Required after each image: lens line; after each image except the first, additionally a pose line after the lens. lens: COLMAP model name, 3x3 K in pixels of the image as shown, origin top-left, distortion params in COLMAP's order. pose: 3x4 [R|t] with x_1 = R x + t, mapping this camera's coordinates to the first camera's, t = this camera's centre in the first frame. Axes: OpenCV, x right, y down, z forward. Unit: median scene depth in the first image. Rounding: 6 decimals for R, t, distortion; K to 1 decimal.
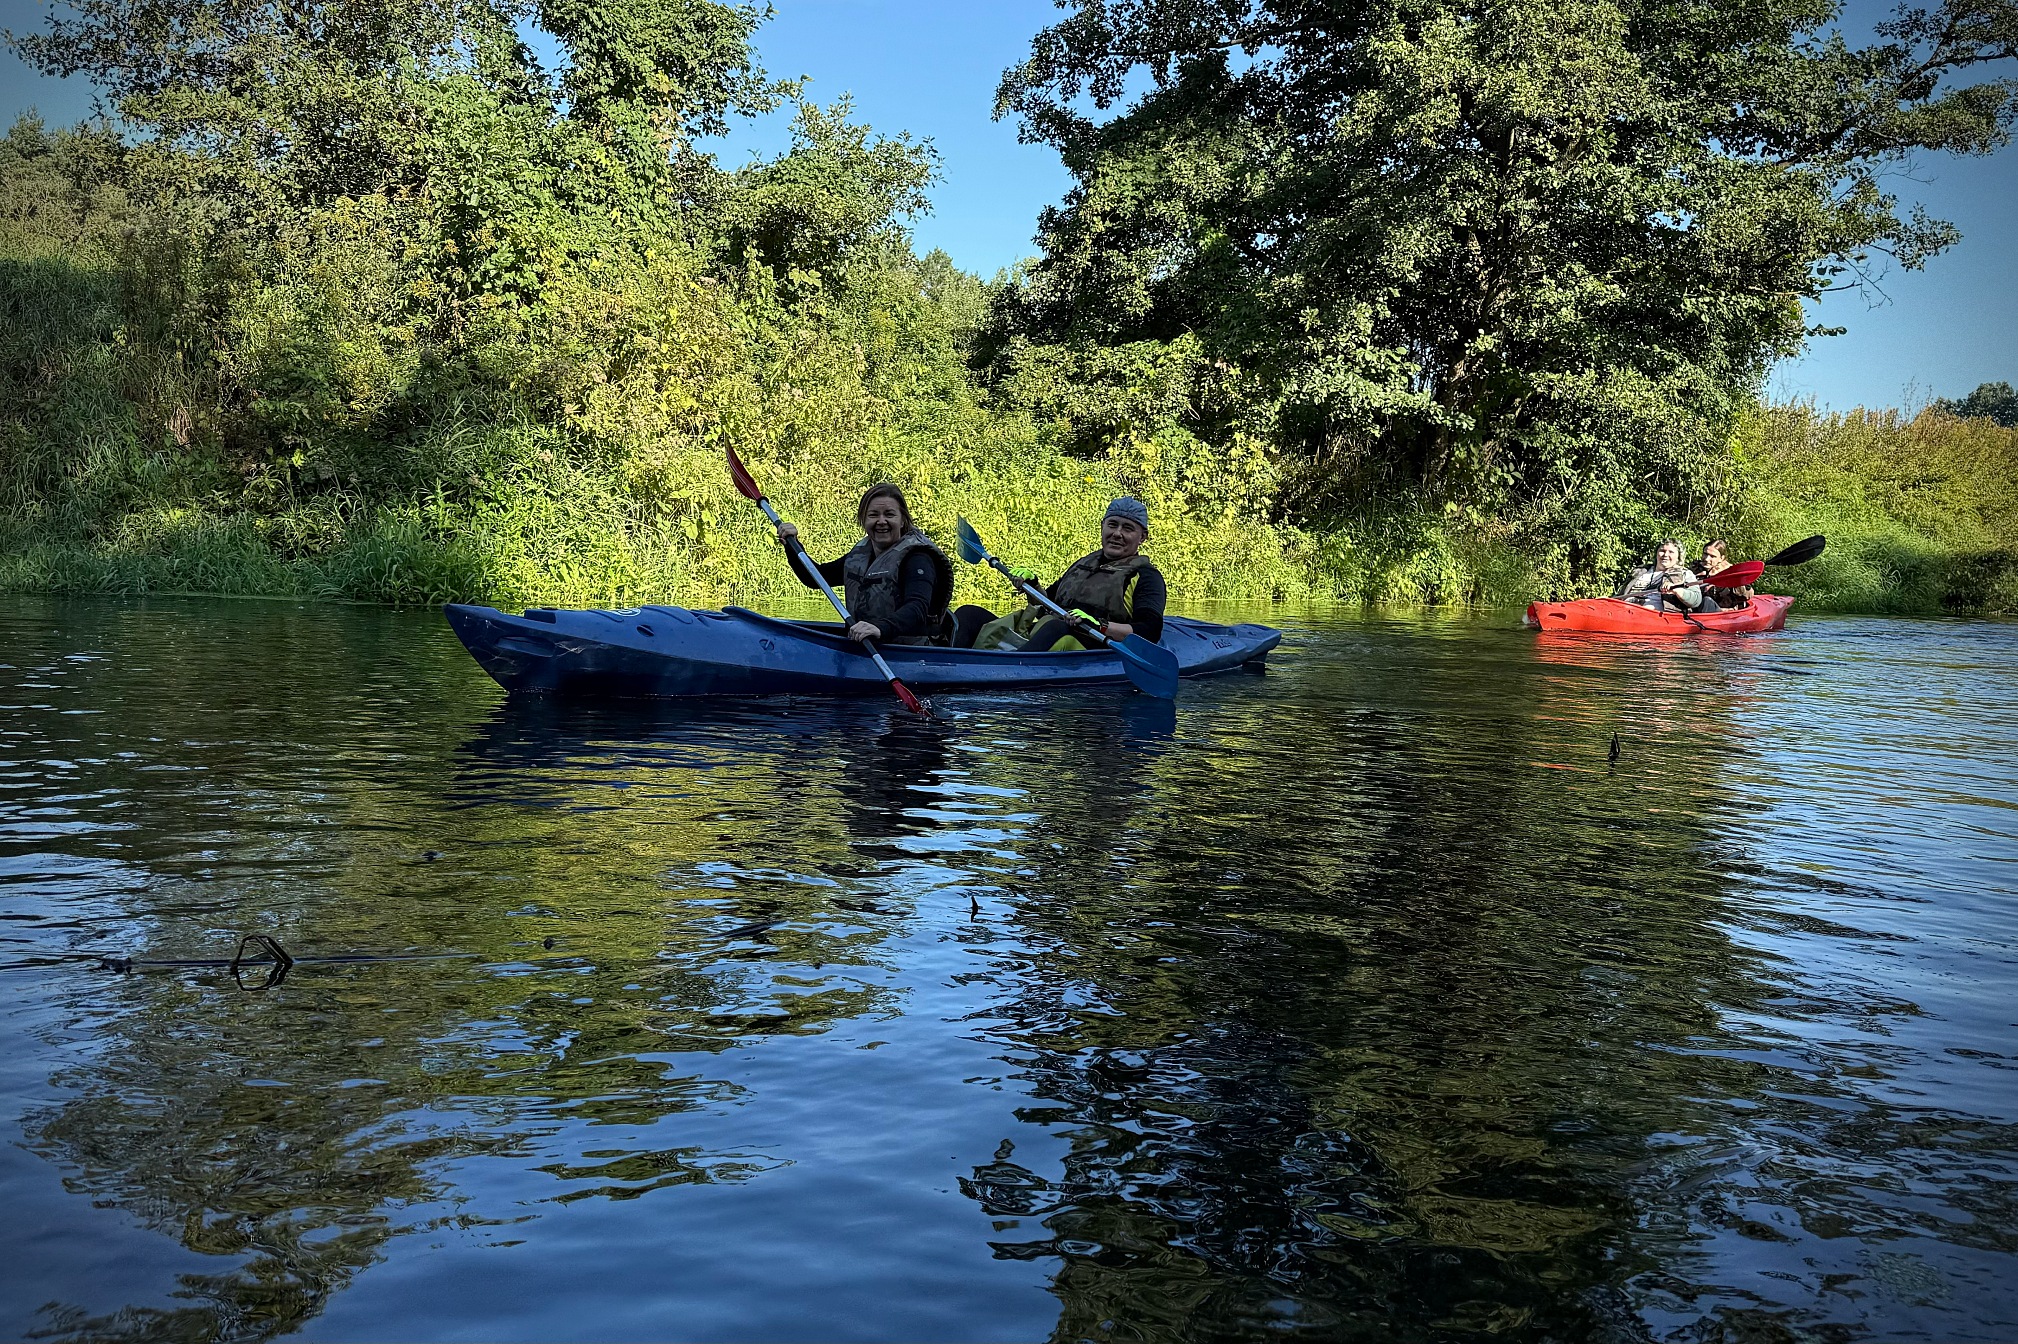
lens RADIAL K [[1653.7, 0, 1013.9], [0, 1653.7, 701.2], [0, 0, 1]] dist [0.109804, -0.231531]
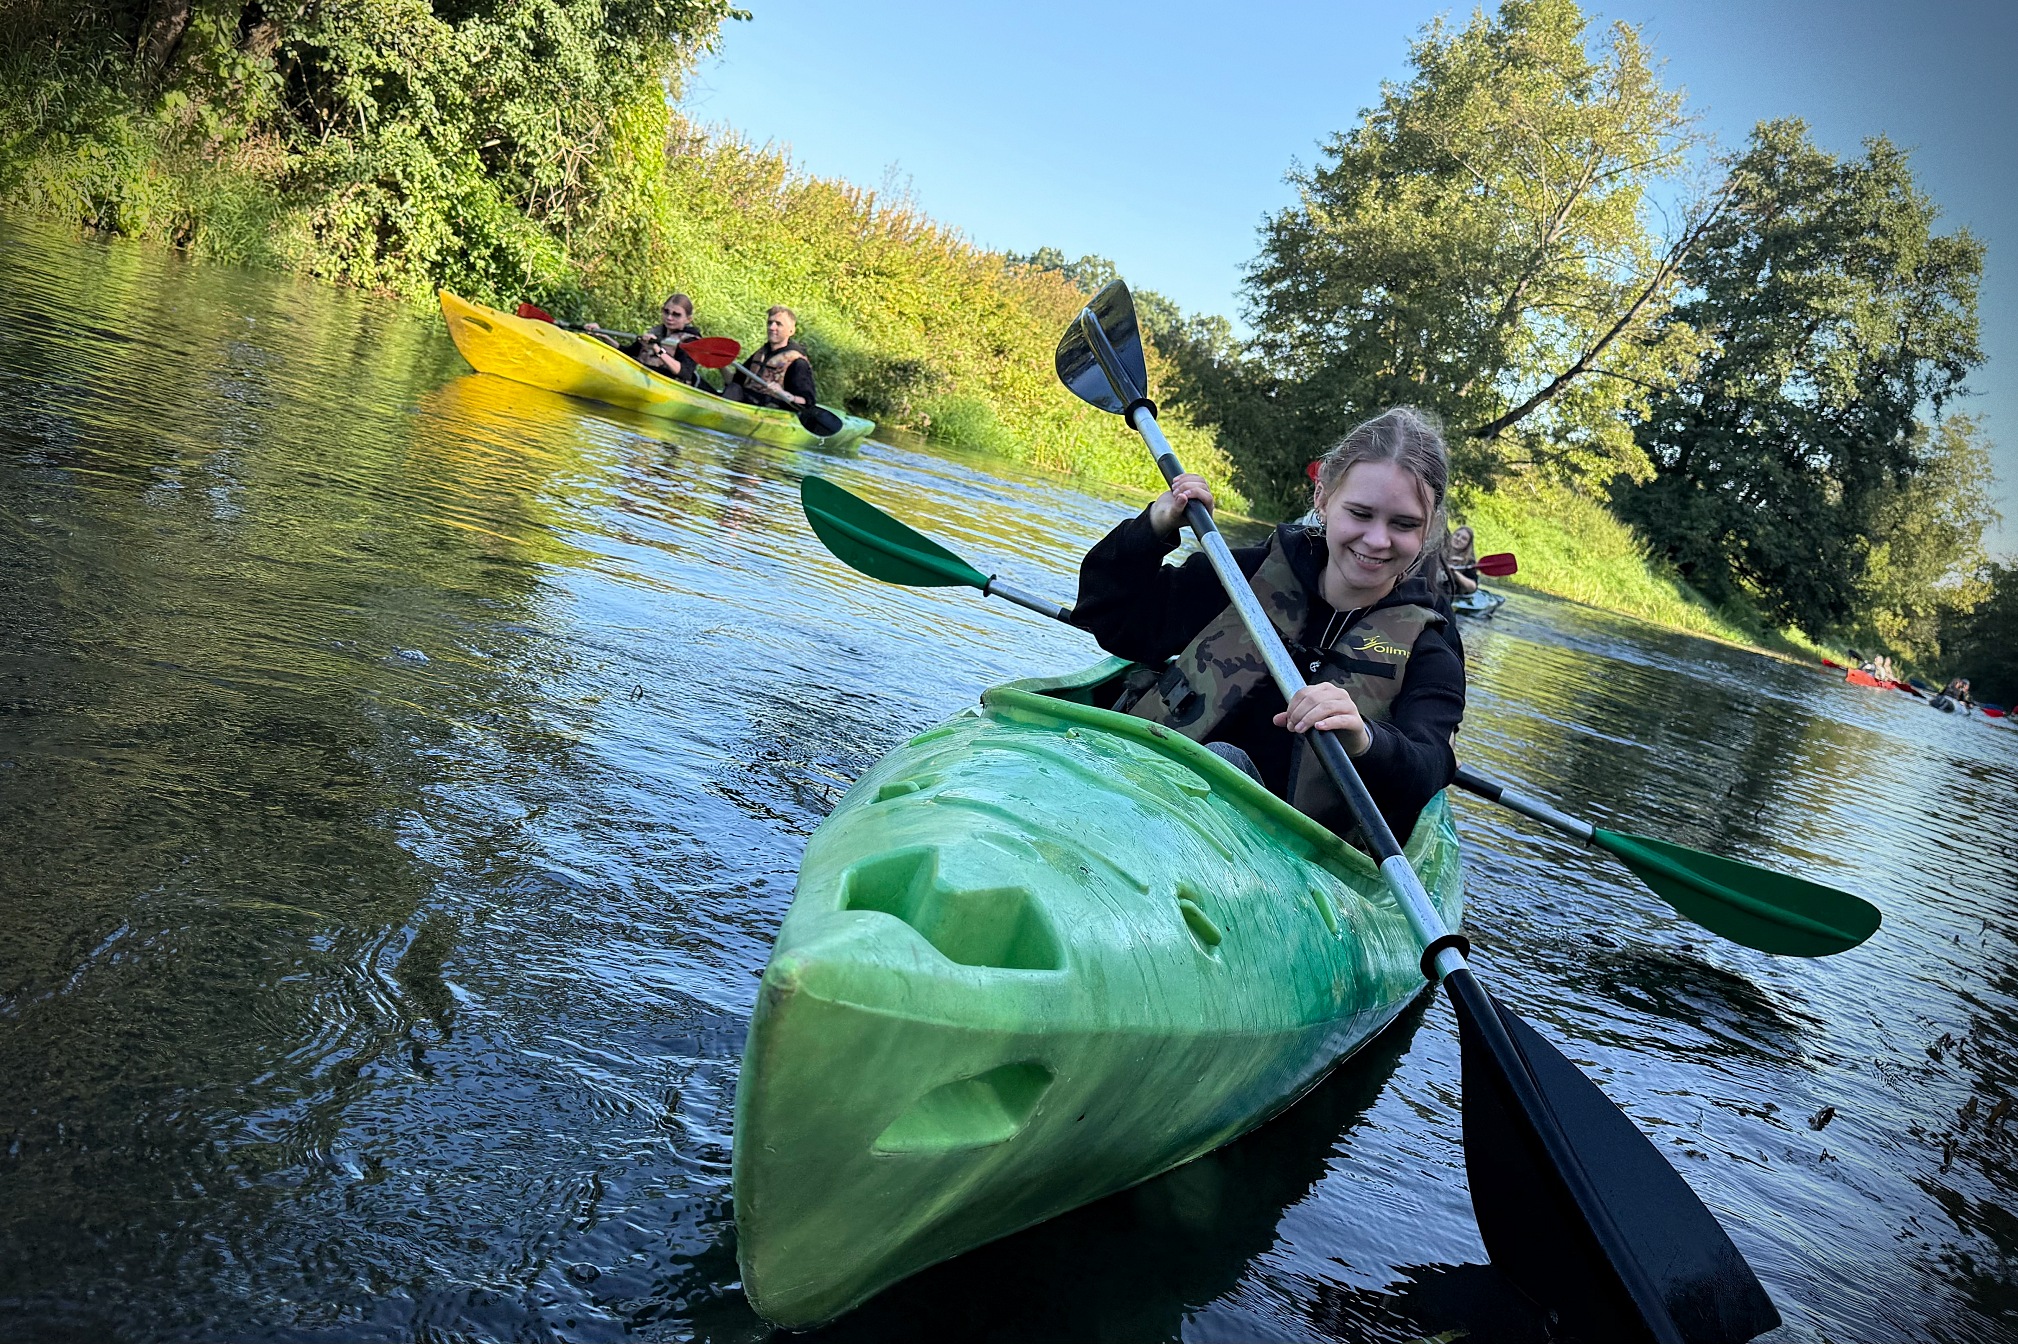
lens RADIAL K [[1587.8, 0, 990.9], [0, 1587.8, 676.3], [0, 0, 1]] dist [0.001301, -0.049905]
pose [[0.852406, 0.127970, 0.506978, 0.279371], [-0.203380, 0.974382, 0.096002, -0.018746], [-0.481705, -0.184942, 0.856596, 0.278500]]
